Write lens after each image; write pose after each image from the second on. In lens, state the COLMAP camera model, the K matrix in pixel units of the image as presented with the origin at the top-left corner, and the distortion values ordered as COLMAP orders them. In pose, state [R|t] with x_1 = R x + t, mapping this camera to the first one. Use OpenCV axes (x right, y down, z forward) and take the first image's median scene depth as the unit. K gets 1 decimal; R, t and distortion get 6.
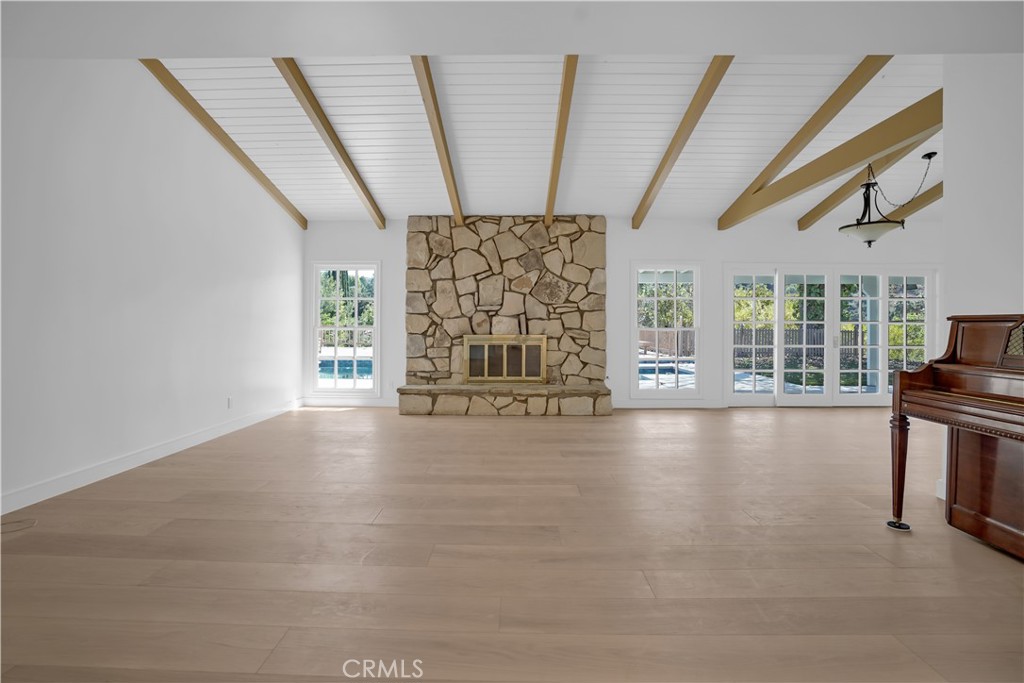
lens RADIAL K [[494.5, 0, 503.5], [0, 494.5, 324.4], [0, 0, 1]] dist [-0.026748, 0.003787]
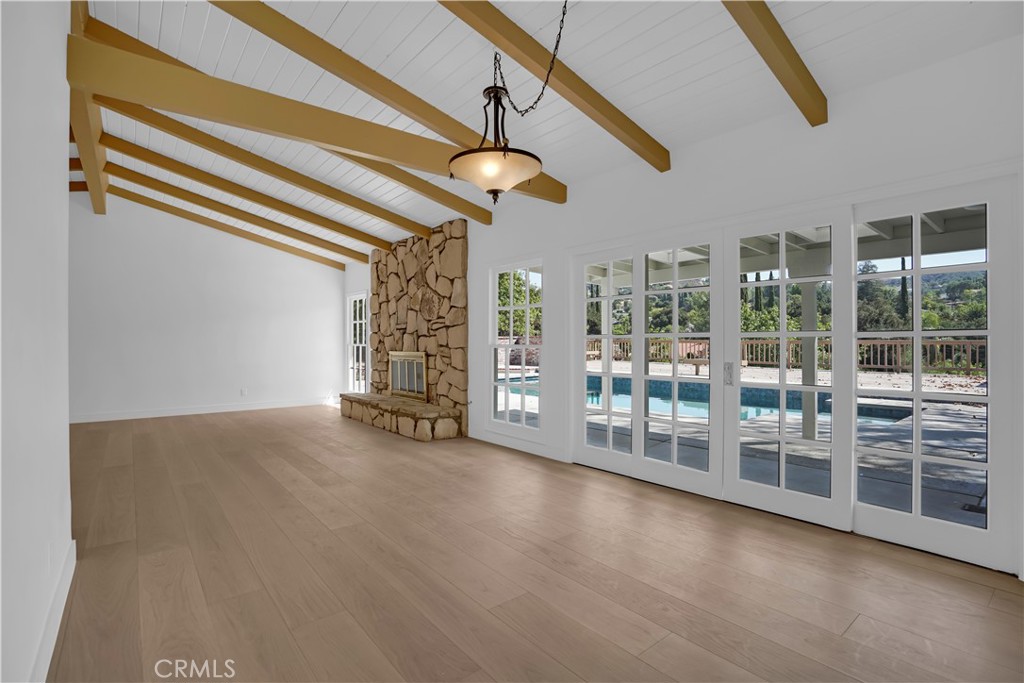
lens RADIAL K [[494.5, 0, 521.8], [0, 494.5, 337.0], [0, 0, 1]] dist [-0.026748, 0.003787]
pose [[0.648546, -0.012805, -0.761068, 0.945996], [0.003911, 0.999901, -0.013491, 0.005134], [0.761166, 0.005773, 0.648532, 0.508749]]
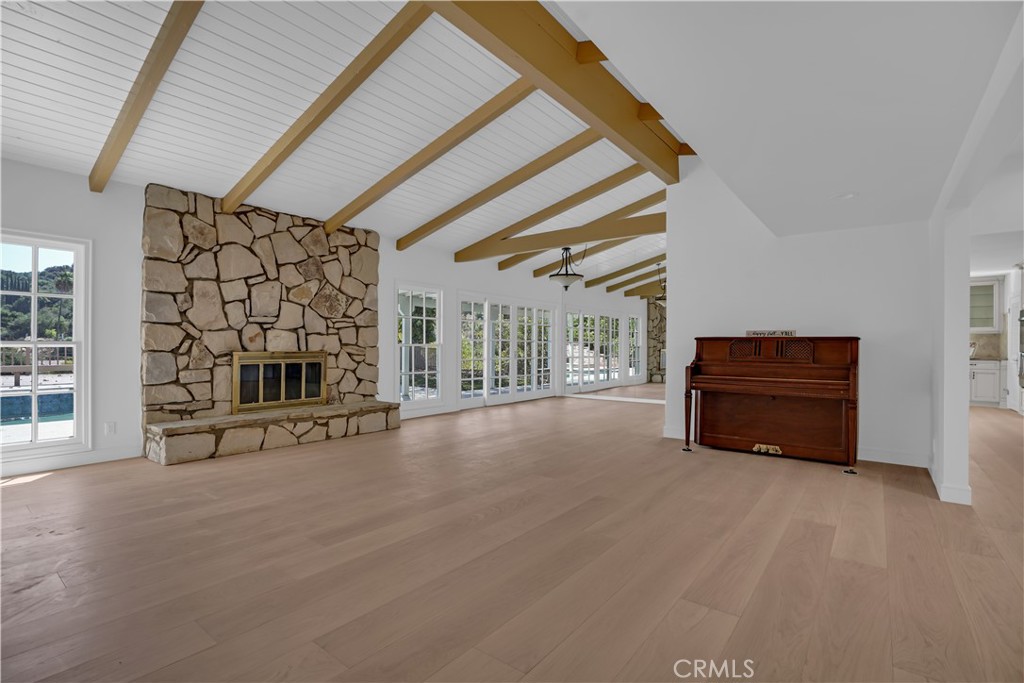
lens RADIAL K [[494.5, 0, 506.8], [0, 494.5, 343.6], [0, 0, 1]] dist [-0.026748, 0.003787]
pose [[0.603129, 0.004854, 0.797629, -0.440581], [-0.000198, 0.999982, -0.005936, 0.012243], [-0.797644, 0.003422, 0.603119, 0.177436]]
